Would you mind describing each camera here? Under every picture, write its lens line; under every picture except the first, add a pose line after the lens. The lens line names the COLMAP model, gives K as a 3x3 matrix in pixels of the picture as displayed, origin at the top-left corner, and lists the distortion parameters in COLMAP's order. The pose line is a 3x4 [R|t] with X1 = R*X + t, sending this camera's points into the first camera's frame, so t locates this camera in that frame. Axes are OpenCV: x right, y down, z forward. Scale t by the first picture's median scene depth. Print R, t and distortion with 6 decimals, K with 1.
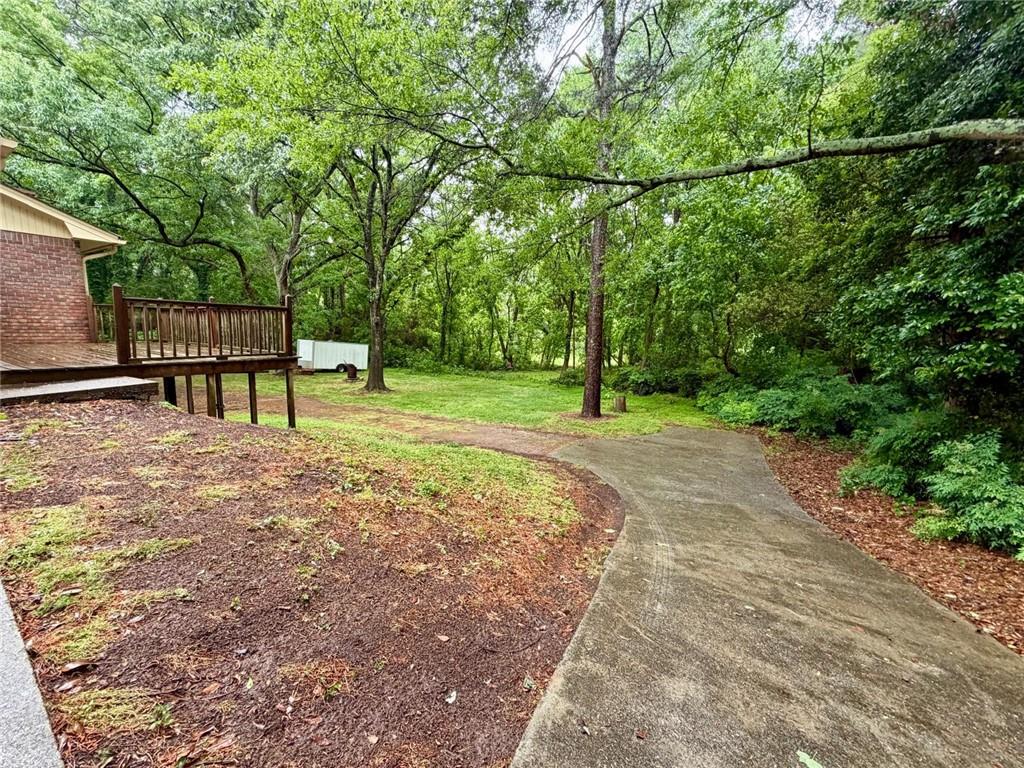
lens RADIAL K [[408.5, 0, 512.0], [0, 408.5, 384.0], [0, 0, 1]] dist [-0.000901, -0.000295]
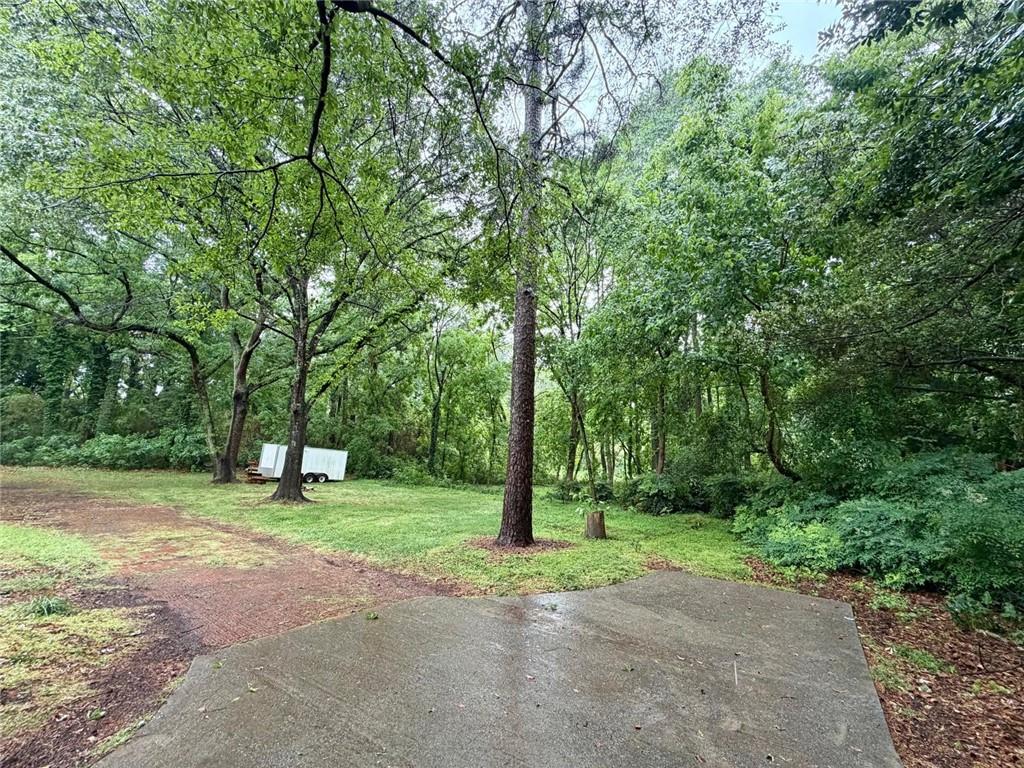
lens RADIAL K [[408.5, 0, 512.0], [0, 408.5, 384.0], [0, 0, 1]] dist [-0.000901, -0.000295]
pose [[0.991385, -0.020536, -0.129363, 0.240660], [-0.018135, 0.956600, -0.290840, 0.029930], [0.129722, 0.290680, 0.947986, 0.374040]]
